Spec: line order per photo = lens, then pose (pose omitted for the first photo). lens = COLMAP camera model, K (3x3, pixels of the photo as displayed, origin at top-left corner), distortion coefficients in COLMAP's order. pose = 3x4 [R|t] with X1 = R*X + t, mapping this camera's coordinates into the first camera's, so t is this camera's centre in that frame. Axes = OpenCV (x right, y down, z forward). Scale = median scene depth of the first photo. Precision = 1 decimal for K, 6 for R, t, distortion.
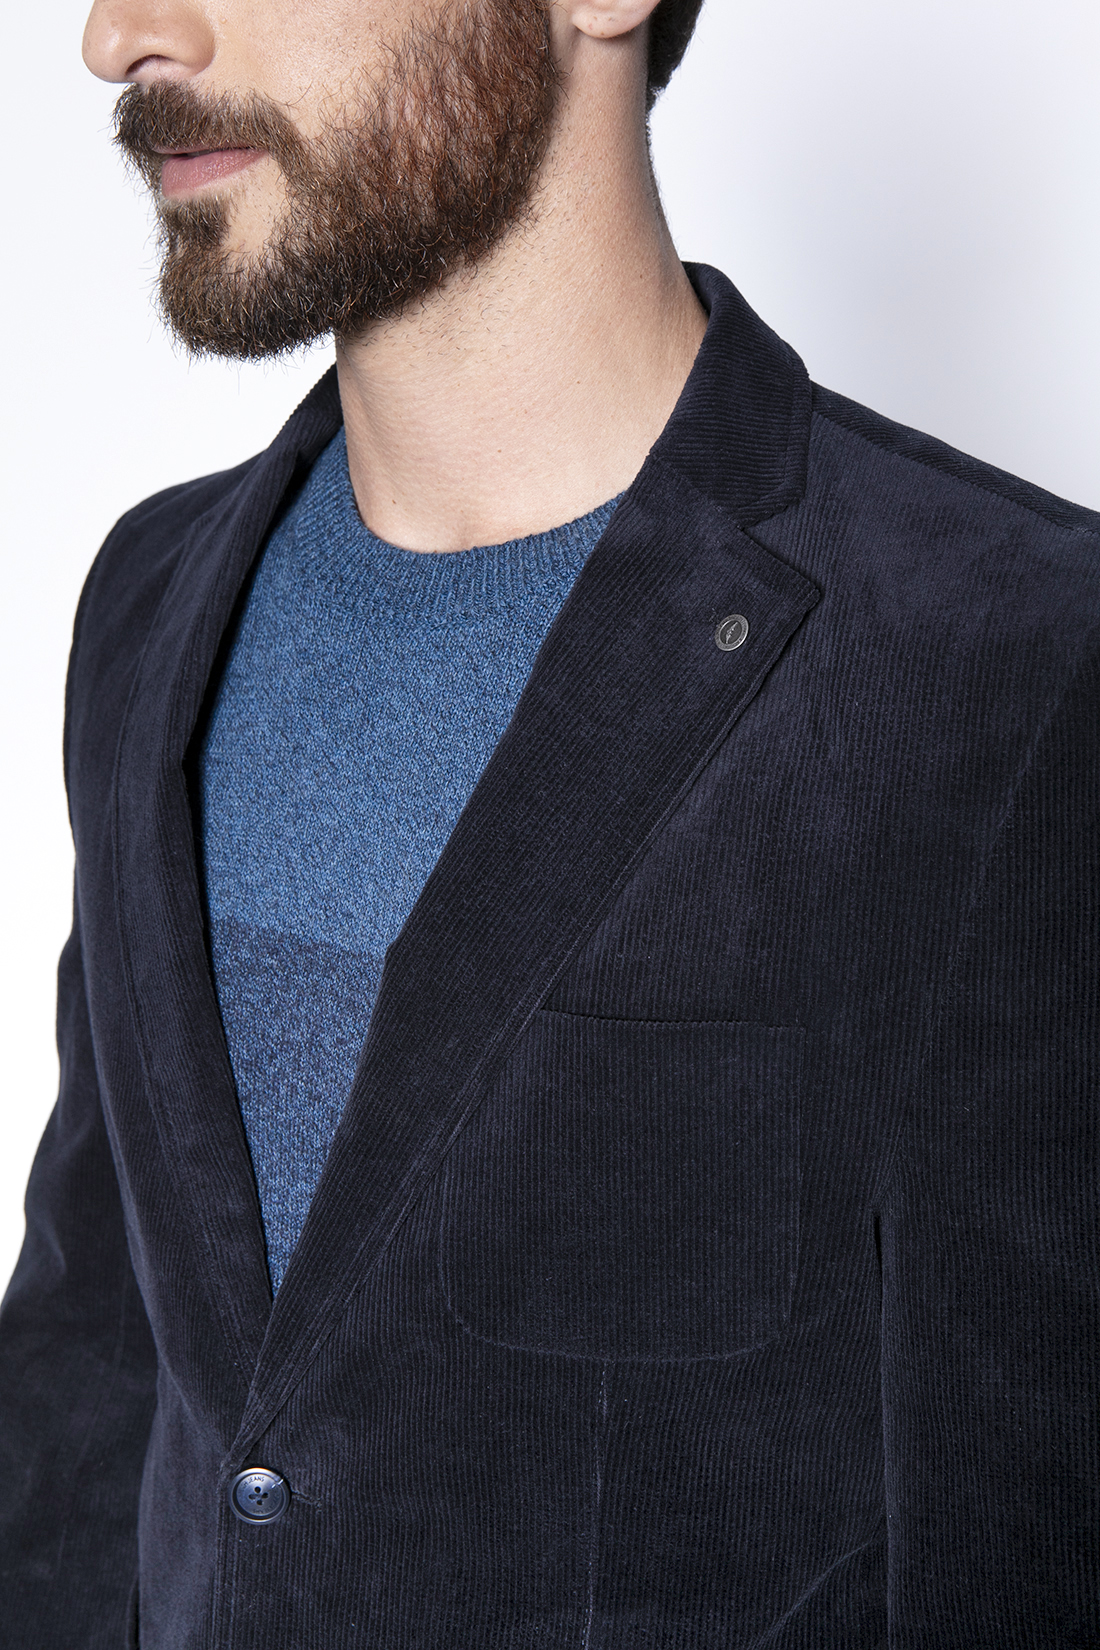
lens RADIAL K [[2455.9, 0, 550.0], [0, 2455.9, 825.0], [0, 0, 1]] dist [0.167920, 0.002982]
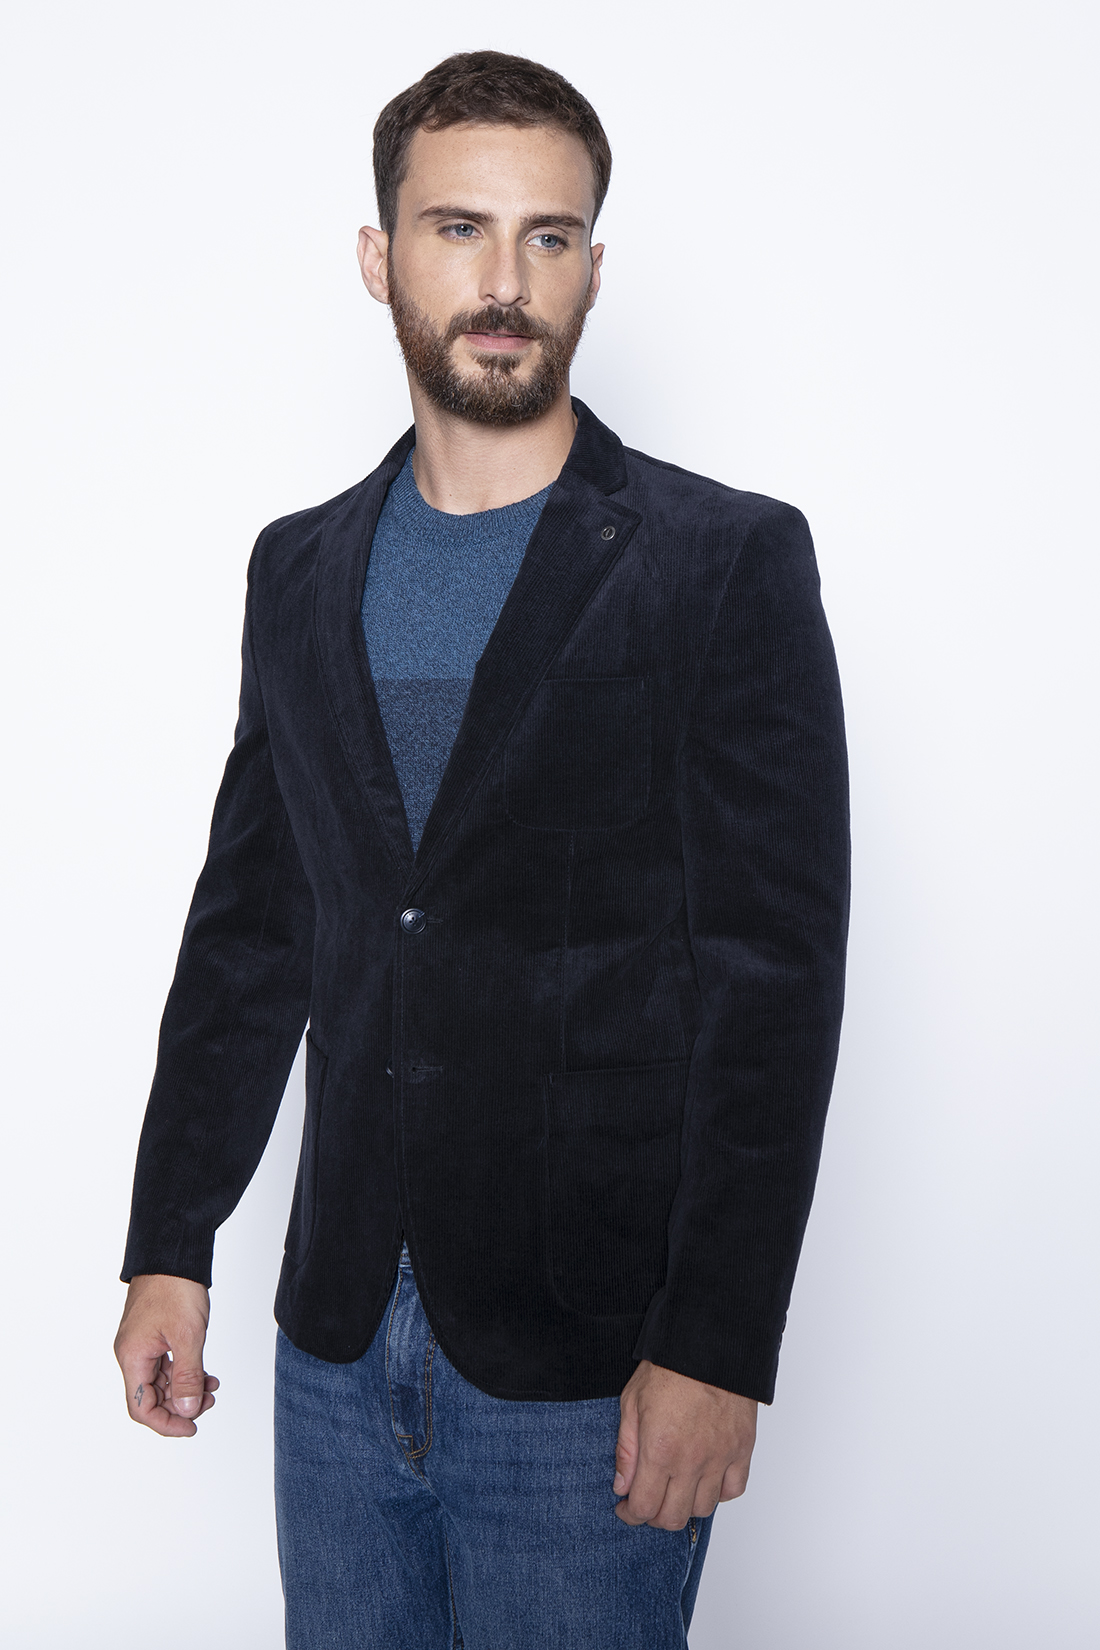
lens RADIAL K [[2455.9, 0, 550.0], [0, 2455.9, 825.0], [0, 0, 1]] dist [0.167920, 0.002982]
pose [[0.985452, -0.040342, 0.165098, -0.377014], [0.054939, 0.994880, -0.084825, 0.392528], [-0.160831, 0.092661, 0.982623, -1.298989]]
